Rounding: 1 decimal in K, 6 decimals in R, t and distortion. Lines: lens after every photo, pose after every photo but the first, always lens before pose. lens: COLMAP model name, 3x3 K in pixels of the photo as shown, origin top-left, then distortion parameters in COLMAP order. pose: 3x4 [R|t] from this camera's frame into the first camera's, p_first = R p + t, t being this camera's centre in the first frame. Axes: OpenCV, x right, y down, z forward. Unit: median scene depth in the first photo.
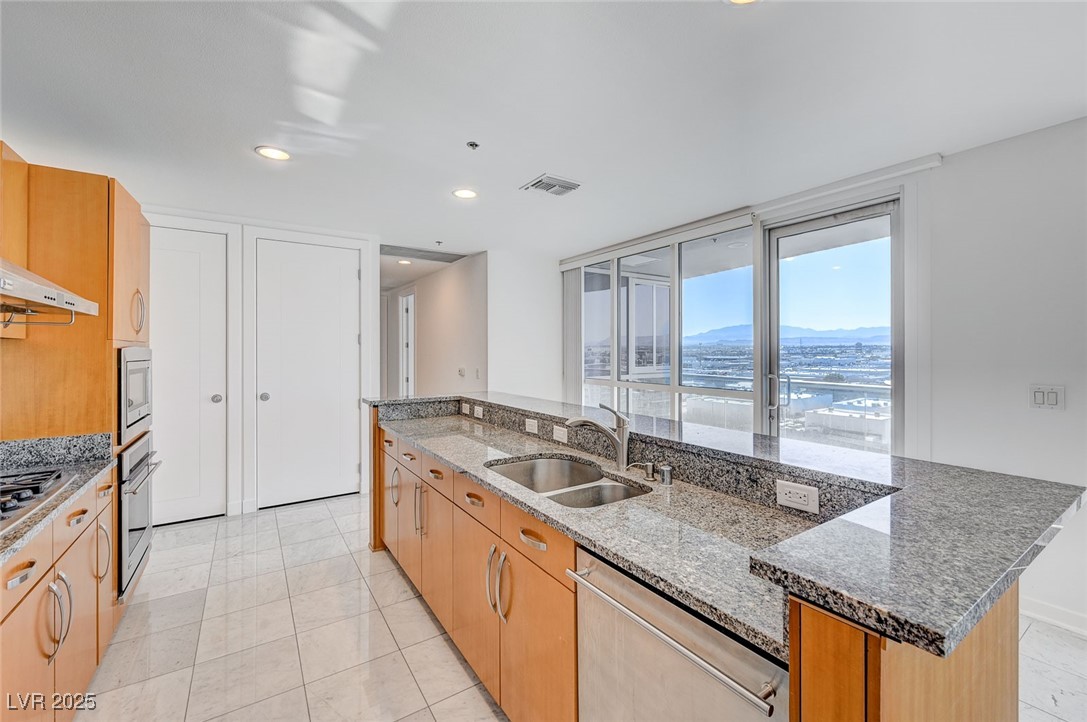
lens RADIAL K [[442.3, 0, 543.1], [0, 442.3, 349.9], [0, 0, 1]] dist [0.001409, -0.000200]
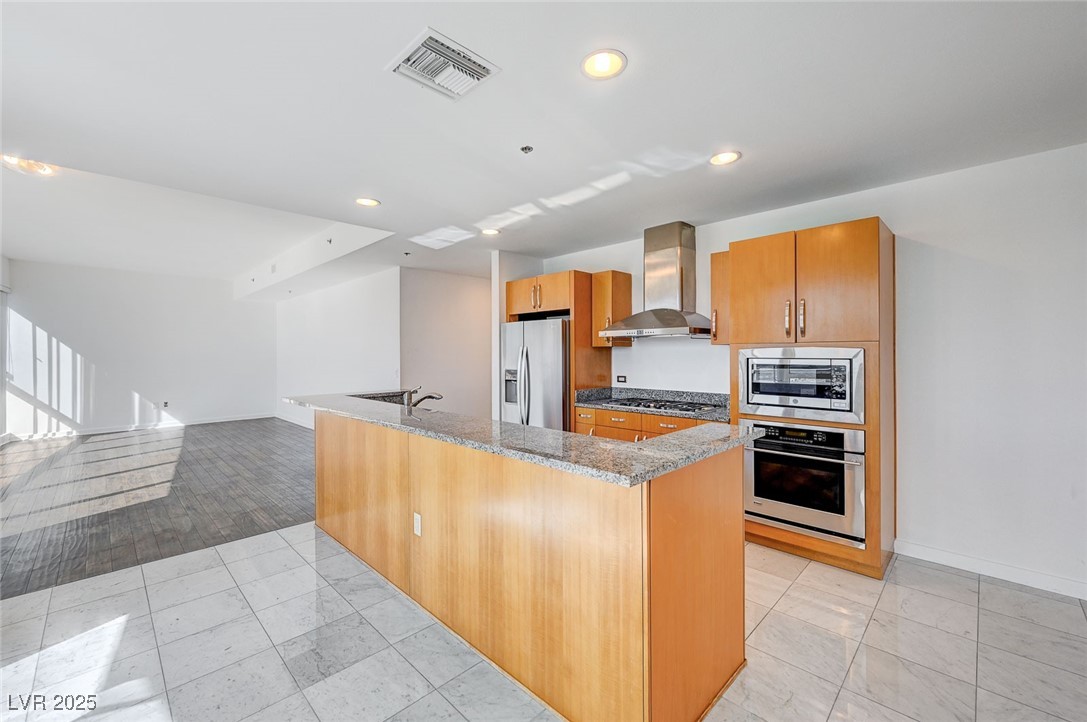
lens RADIAL K [[442.3, 0, 539.7], [0, 442.3, 352.6], [0, 0, 1]] dist [0.001409, -0.000200]
pose [[-0.978068, 0.010086, -0.208039, 0.022412], [0.010548, 0.999944, -0.001112, 0.002540], [0.208016, -0.003282, -0.978120, 1.736524]]
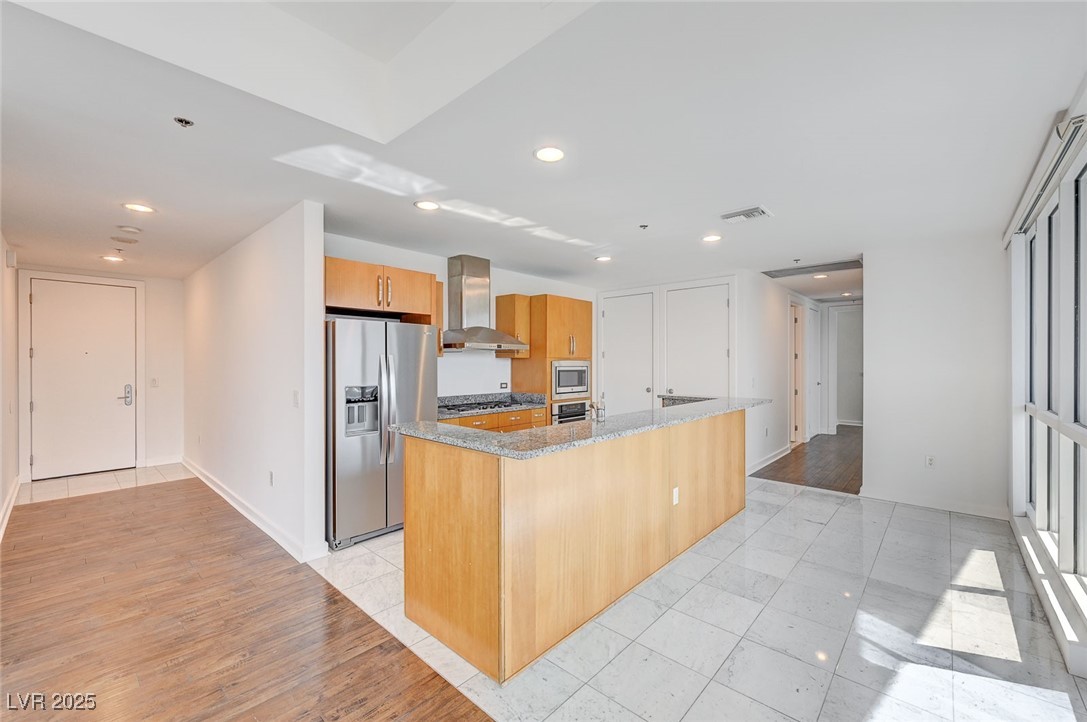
lens RADIAL K [[442.3, 0, 543.2], [0, 442.3, 367.5], [0, 0, 1]] dist [0.001409, -0.000200]
pose [[0.248333, 0.014223, -0.968570, 1.061284], [0.001961, 0.999883, 0.015185, -0.003831], [0.968673, -0.005670, 0.248276, 0.249401]]
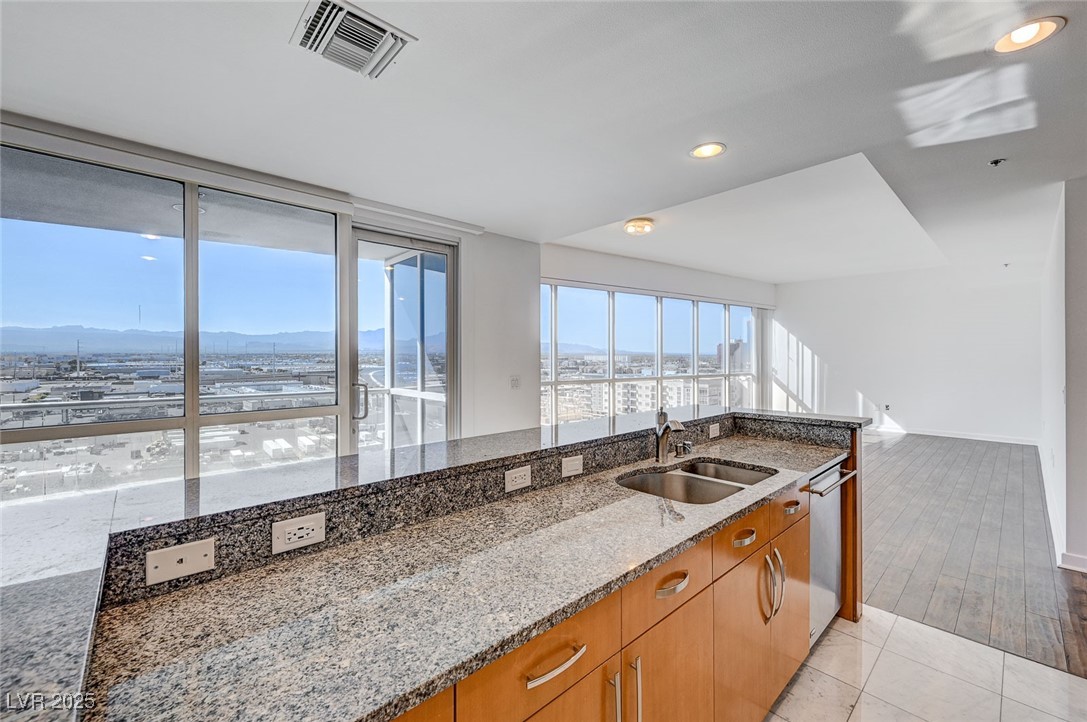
lens RADIAL K [[442.3, 0, 540.7], [0, 442.3, 357.1], [0, 0, 1]] dist [0.001409, -0.000200]
pose [[-0.160622, 0.002417, 0.987013, -0.580994], [0.001425, 0.999997, -0.002217, -0.000226], [-0.987015, 0.001051, -0.160625, 0.945652]]
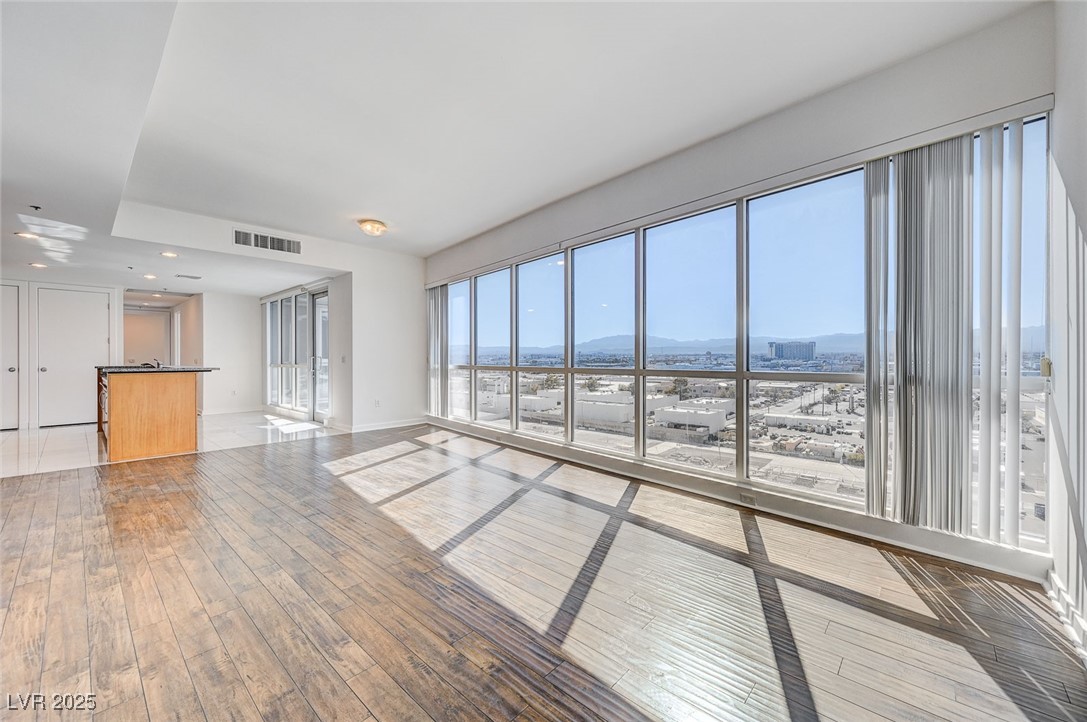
lens RADIAL K [[442.3, 0, 557.5], [0, 442.3, 360.3], [0, 0, 1]] dist [0.001409, -0.000200]
pose [[0.965359, -0.000314, 0.260924, 1.447526], [-0.001329, 0.999980, 0.006117, 0.072002], [-0.260921, -0.006252, 0.965340, -2.020661]]
